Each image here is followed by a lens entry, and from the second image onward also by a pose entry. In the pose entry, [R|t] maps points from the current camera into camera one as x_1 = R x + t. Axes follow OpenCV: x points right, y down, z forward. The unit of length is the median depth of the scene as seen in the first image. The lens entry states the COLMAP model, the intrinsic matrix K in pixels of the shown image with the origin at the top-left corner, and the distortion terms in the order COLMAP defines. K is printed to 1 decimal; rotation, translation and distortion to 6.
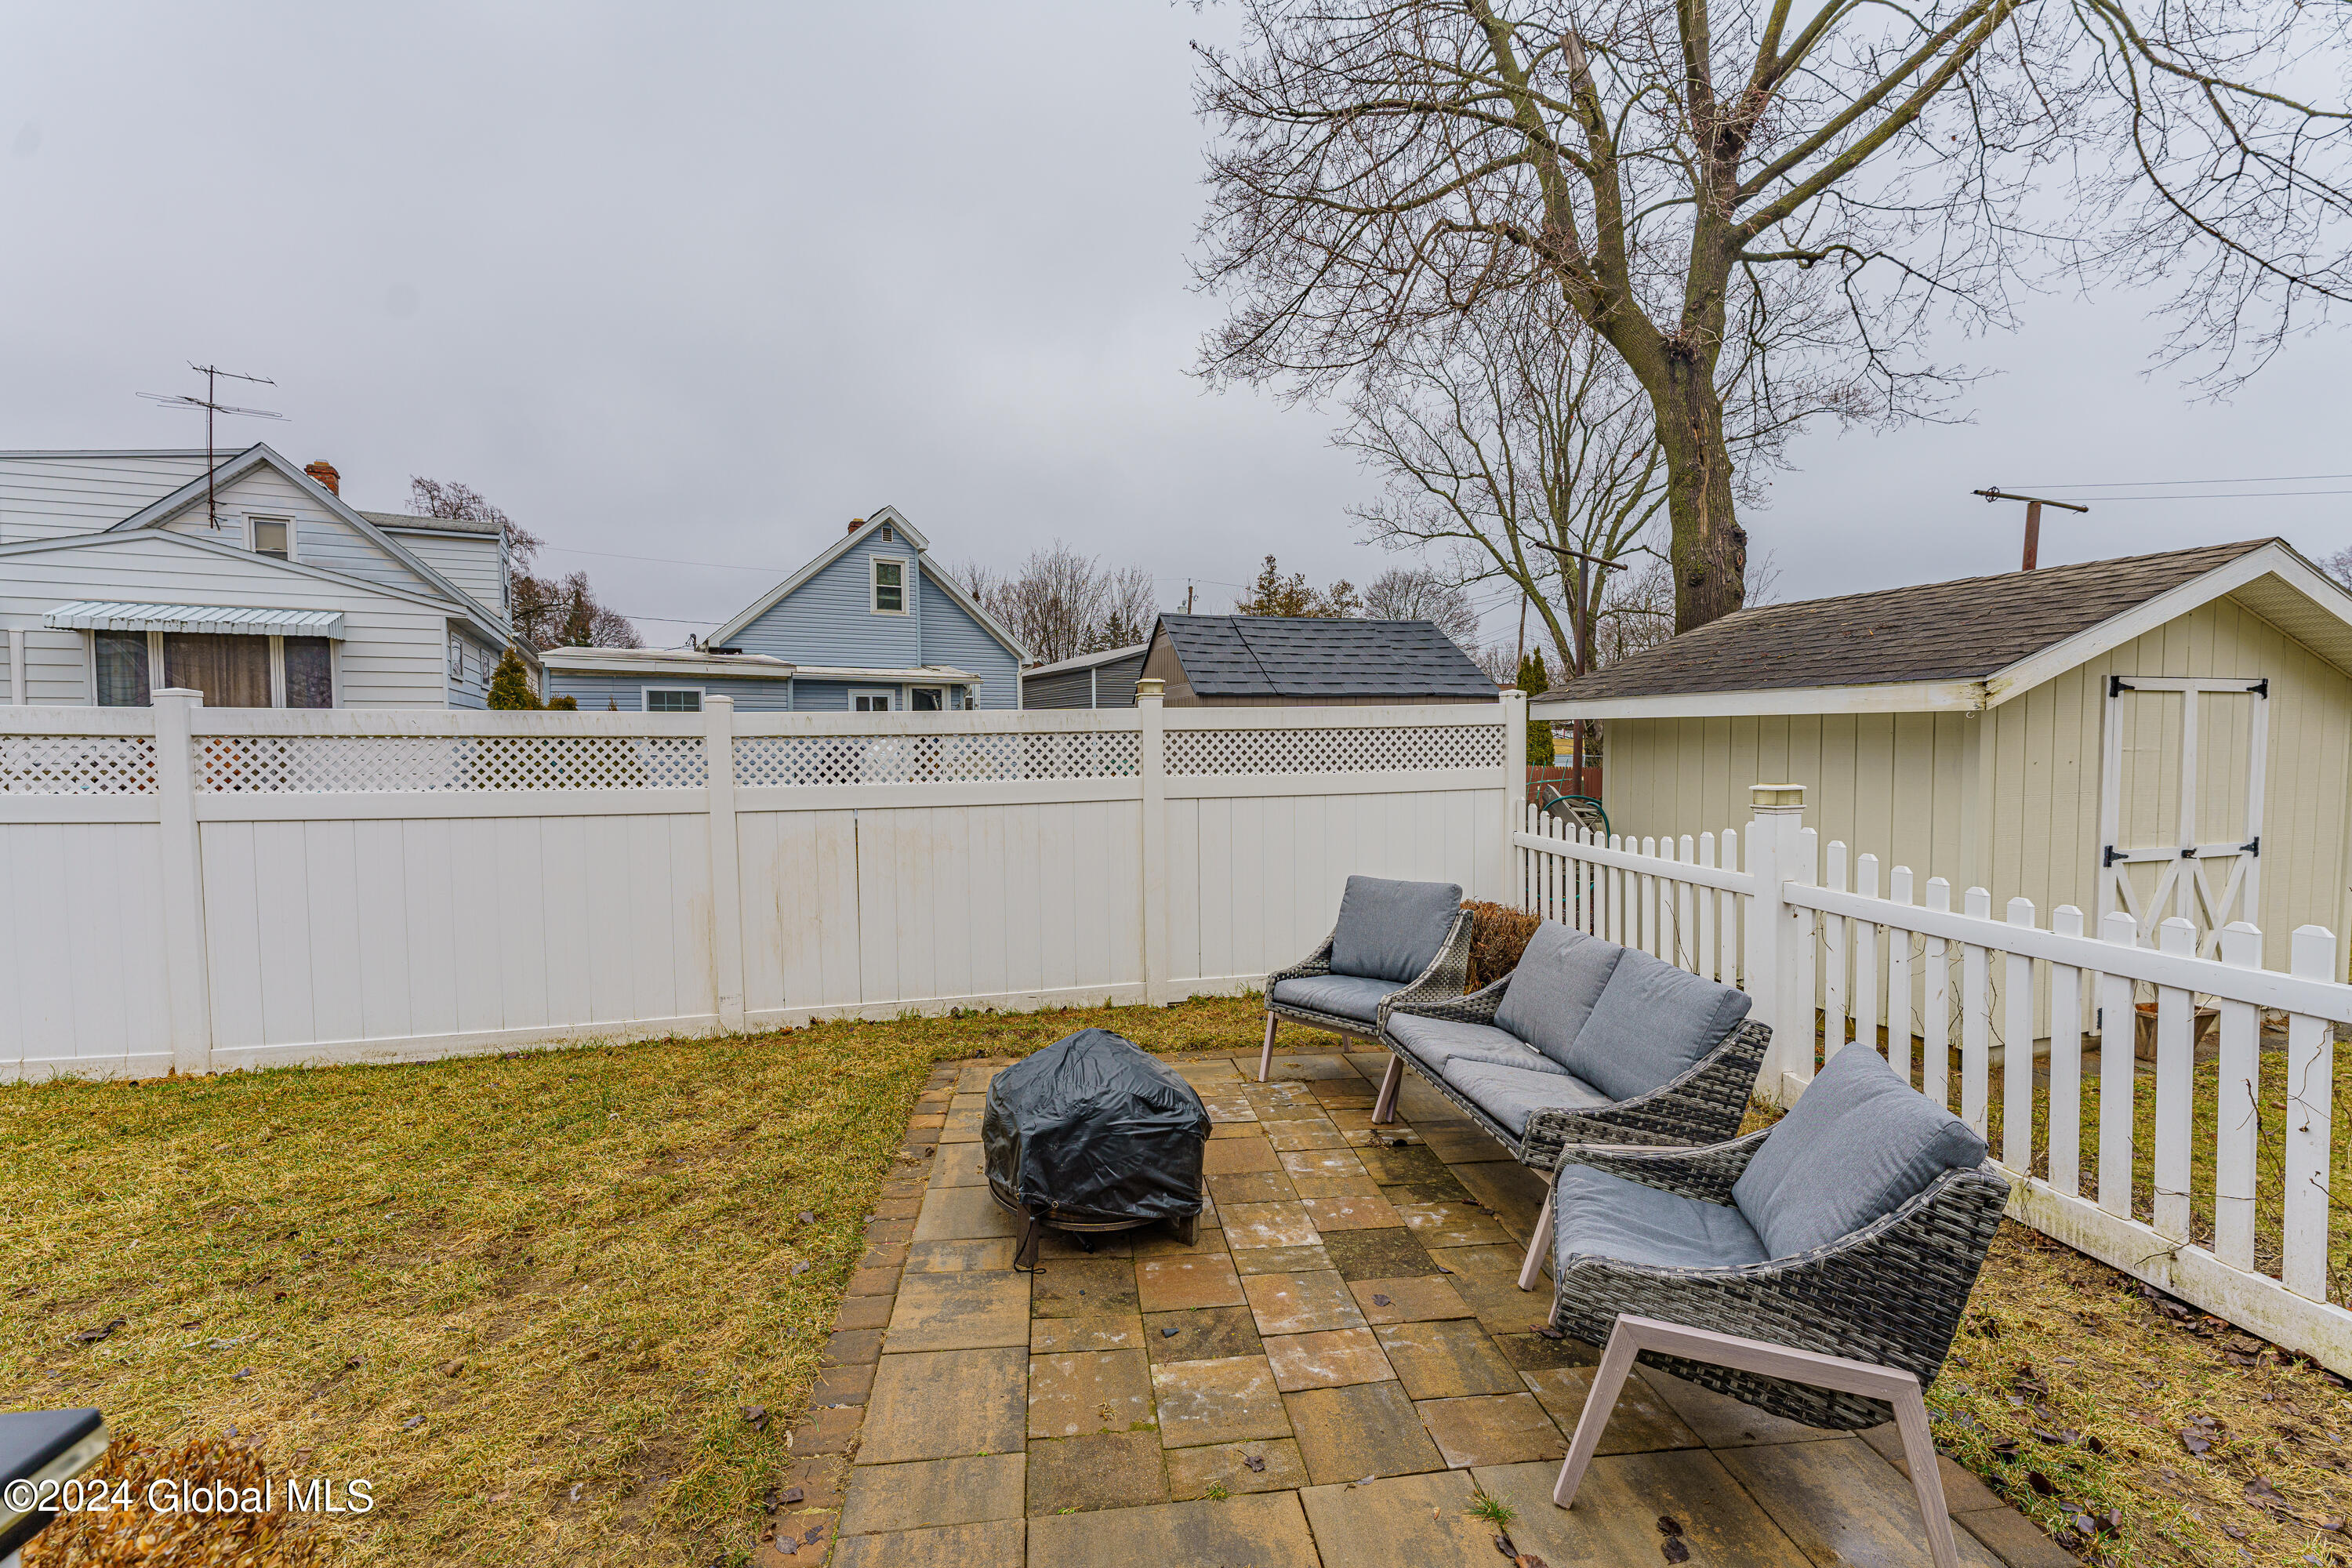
lens RADIAL K [[996.6, 0, 1178.3], [0, 996.6, 780.5], [0, 0, 1]] dist [-0.002073, 0.000539]
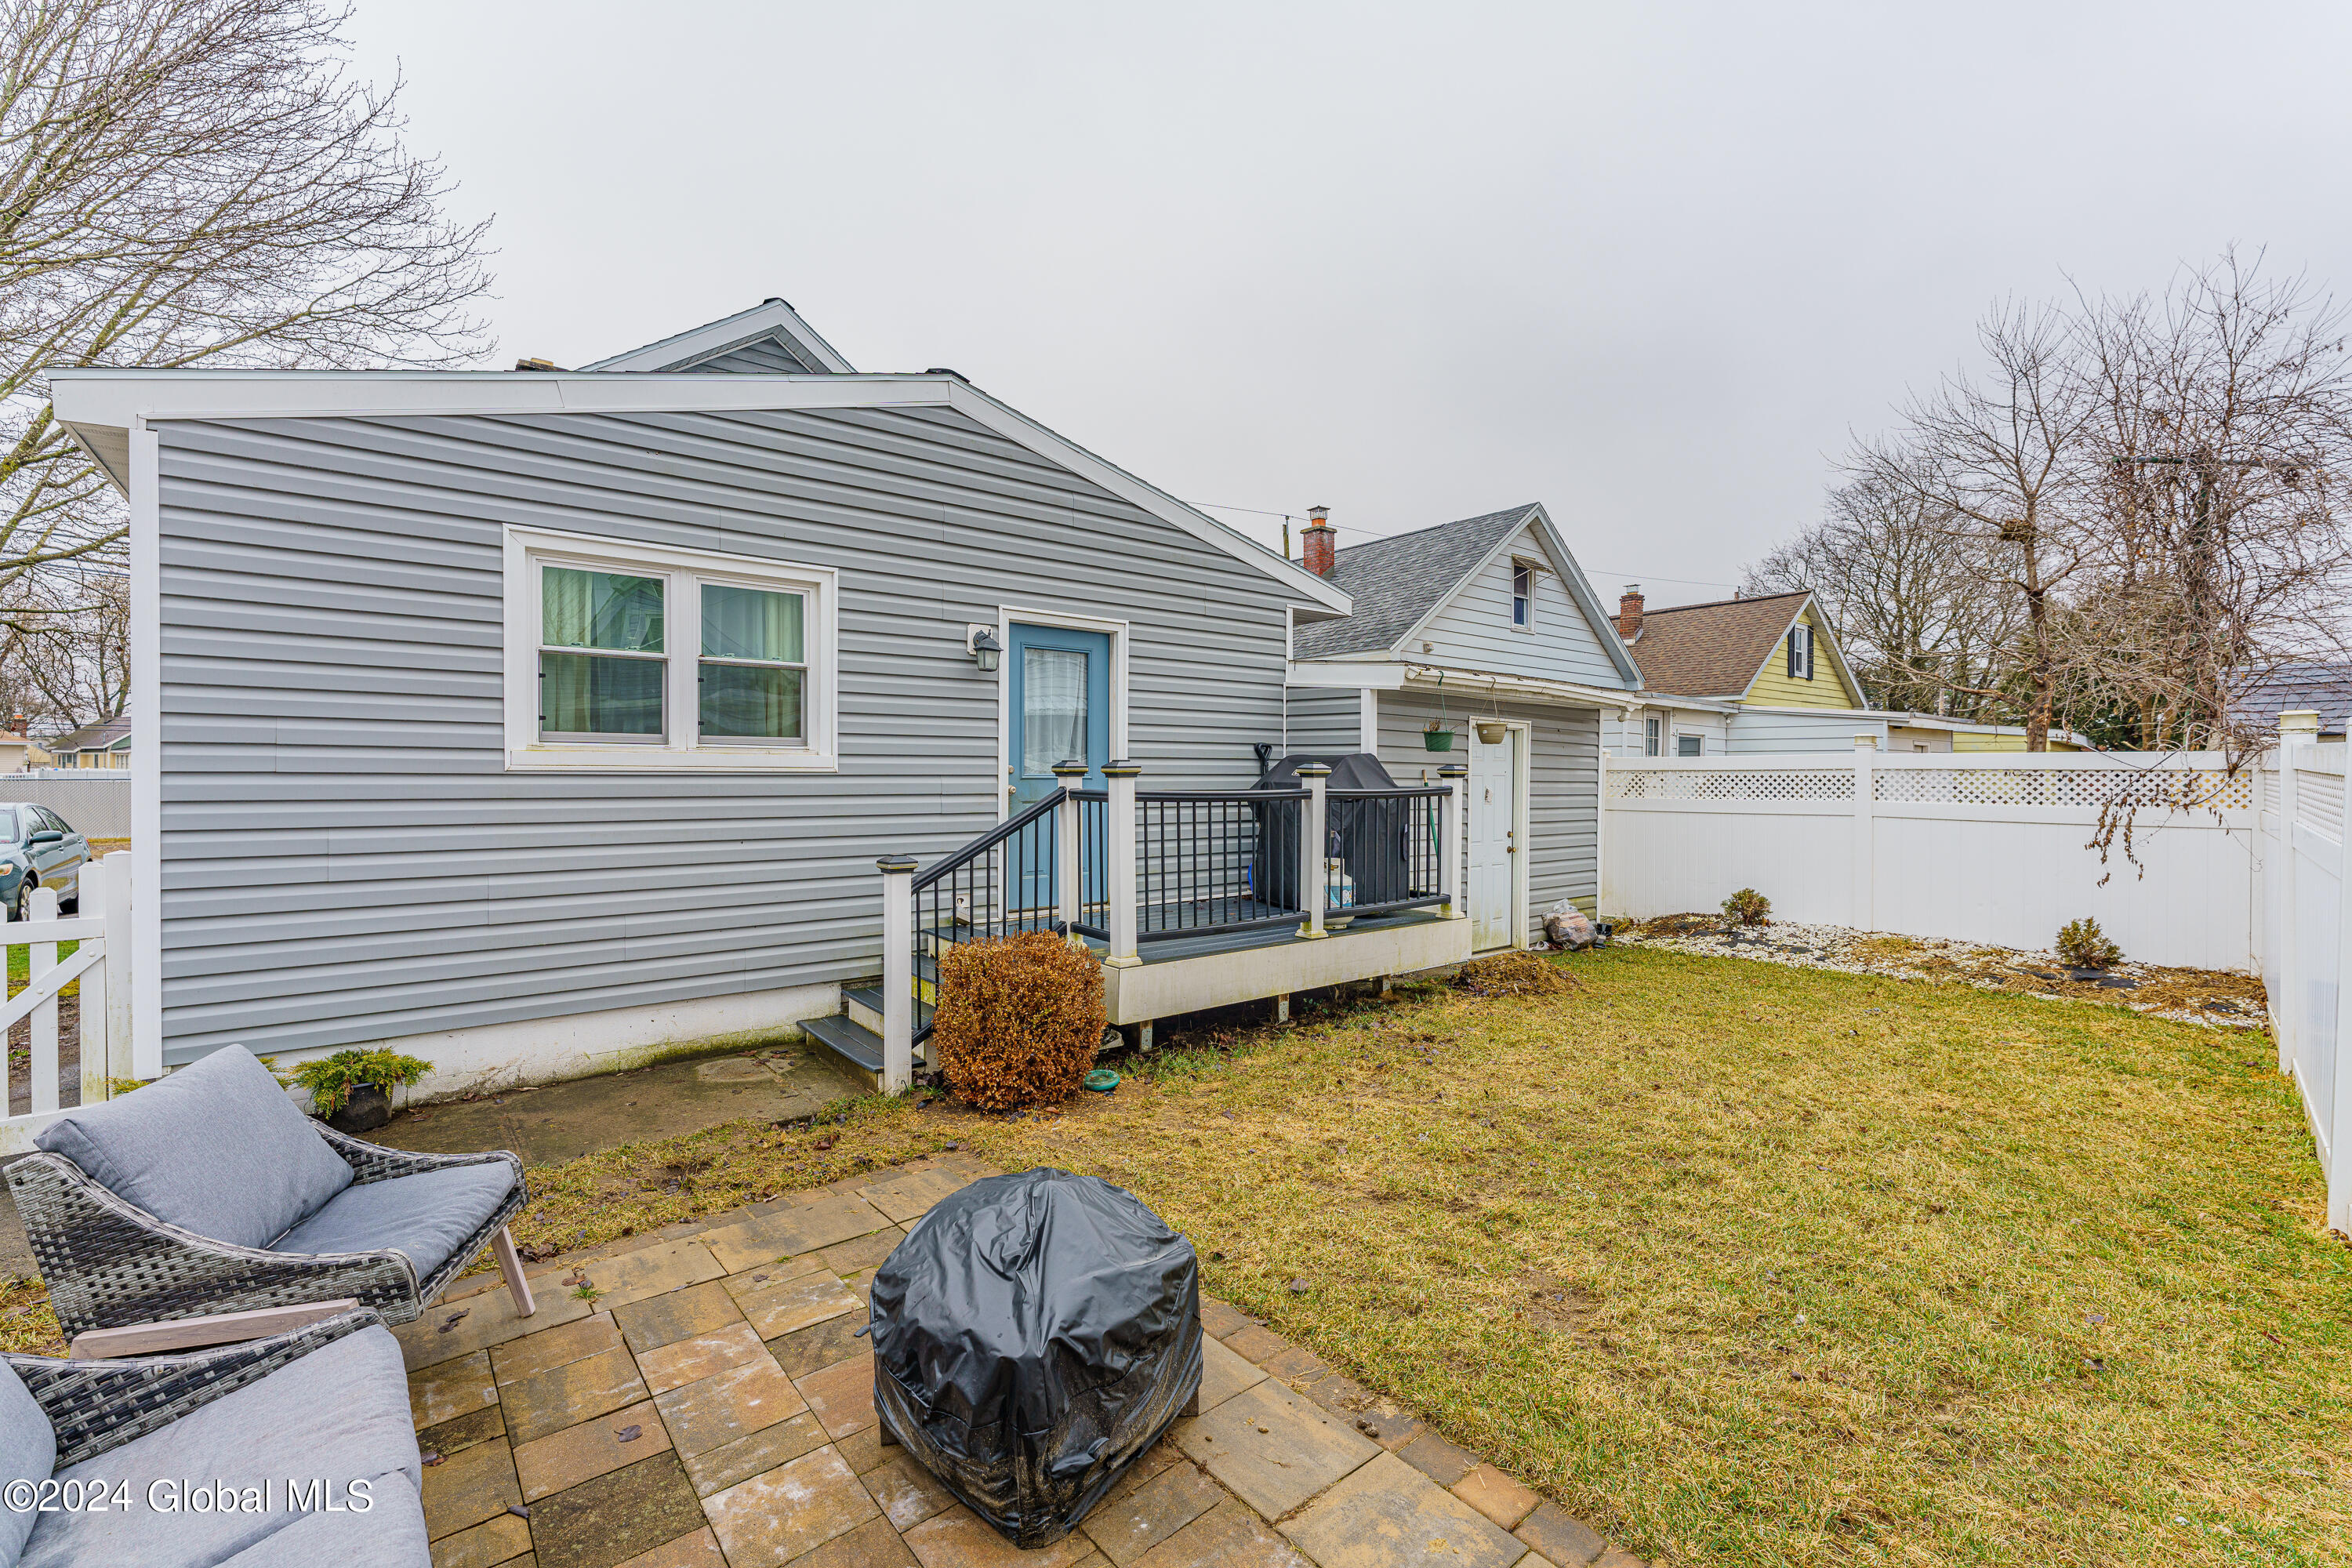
lens RADIAL K [[996.6, 0, 1177.1], [0, 996.6, 773.3], [0, 0, 1]] dist [-0.002073, 0.000539]
pose [[-0.845731, 0.000430, -0.533609, 0.078376], [-0.024927, 0.998876, 0.040312, -0.028994], [0.533027, 0.047395, -0.844770, 0.581479]]
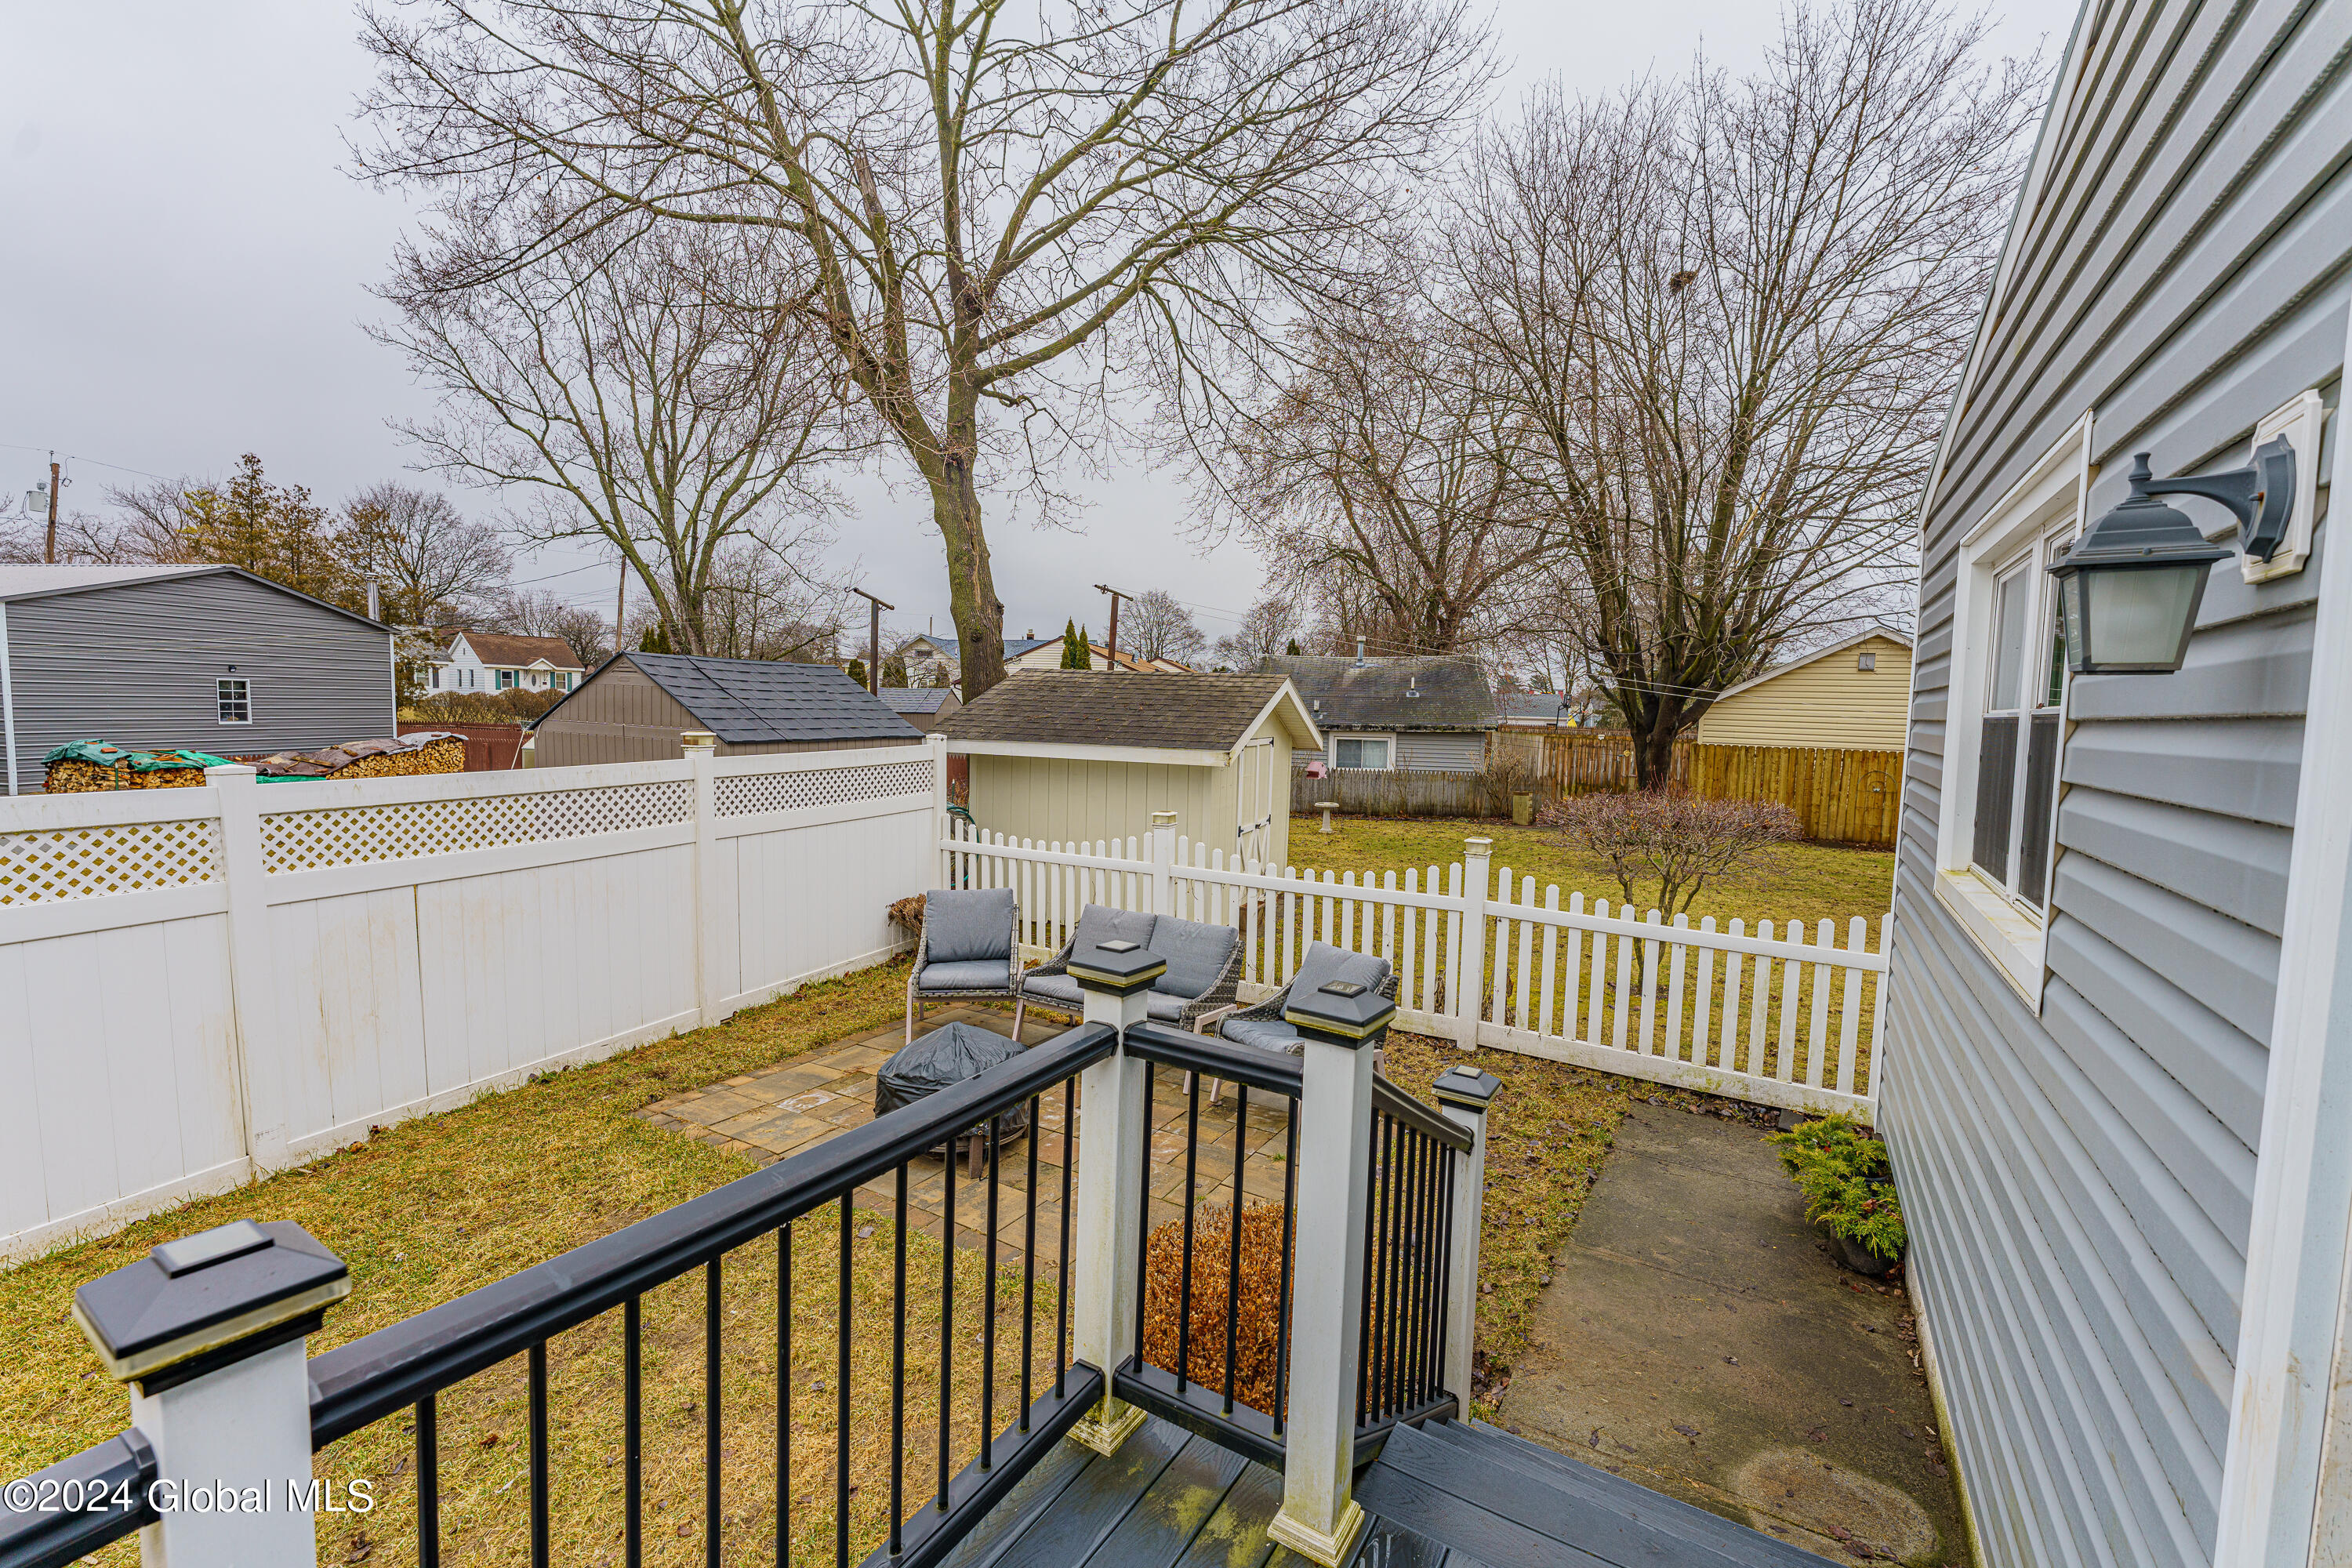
lens RADIAL K [[996.6, 0, 1182.2], [0, 996.6, 782.9], [0, 0, 1]] dist [-0.002073, 0.000539]
pose [[0.607121, -0.041961, 0.793501, -0.365743], [0.003884, 0.998750, 0.049843, -0.062472], [-0.794600, -0.027179, 0.606525, -0.052946]]
